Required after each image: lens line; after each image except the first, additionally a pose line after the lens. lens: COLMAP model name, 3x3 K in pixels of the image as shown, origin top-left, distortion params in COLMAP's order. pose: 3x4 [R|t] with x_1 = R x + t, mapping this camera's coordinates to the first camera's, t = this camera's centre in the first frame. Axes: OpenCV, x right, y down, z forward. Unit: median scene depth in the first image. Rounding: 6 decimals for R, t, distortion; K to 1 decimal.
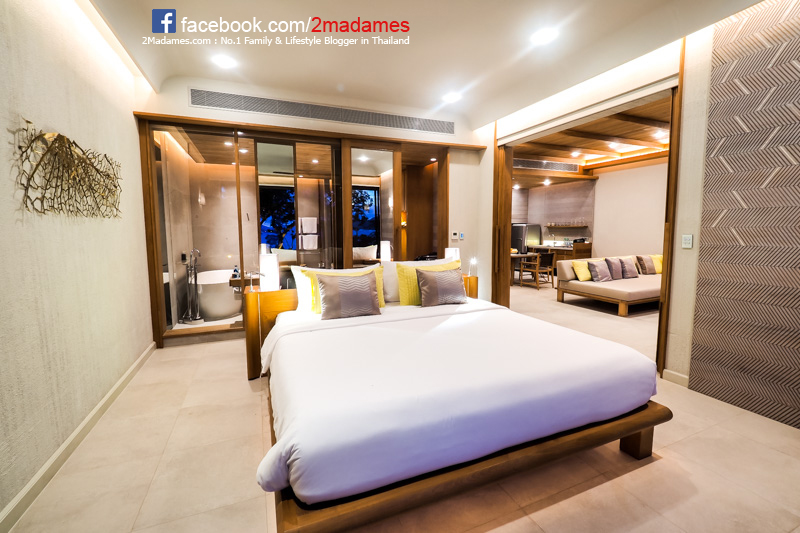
lens RADIAL K [[331.4, 0, 406.0], [0, 331.4, 262.2], [0, 0, 1]] dist [-0.000093, -0.000270]
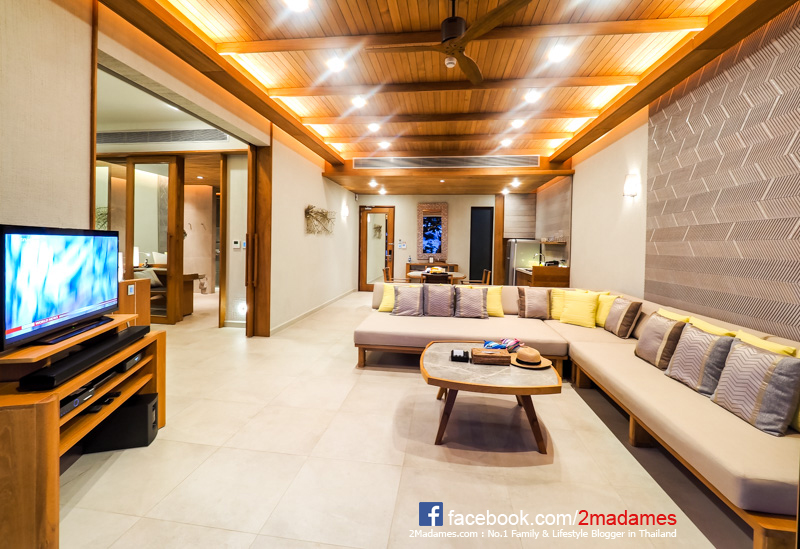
lens RADIAL K [[351.0, 0, 395.0], [0, 351.0, 250.5], [0, 0, 1]] dist [-0.014077, -0.000576]
pose [[0.867170, 0.035776, -0.496726, 0.604953], [-0.078092, 0.994846, -0.064677, -0.019360], [0.491852, 0.094877, 0.865494, 0.209635]]
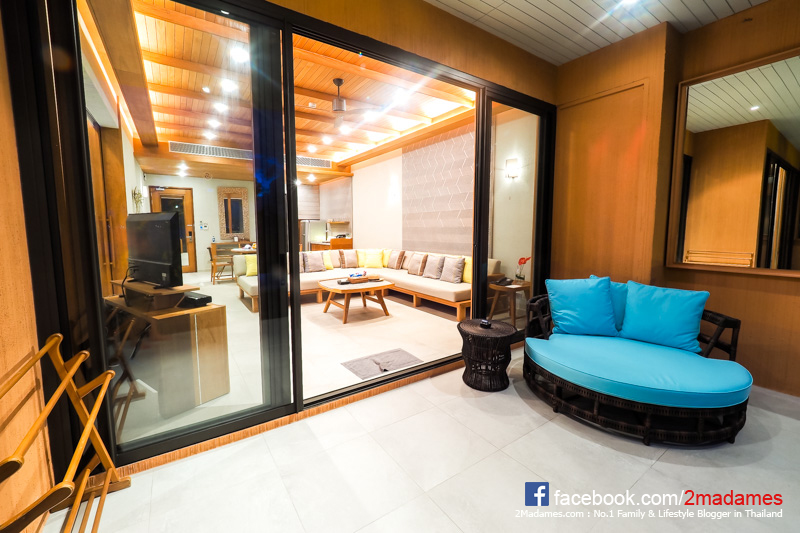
lens RADIAL K [[331.4, 0, 400.5], [0, 331.4, 262.3], [0, 0, 1]] dist [-0.000093, -0.000270]
pose [[0.976738, -0.015333, 0.213887, 0.485490], [0.015001, 0.999882, 0.003180, 0.014149], [-0.213911, 0.000103, 0.976853, -0.029522]]
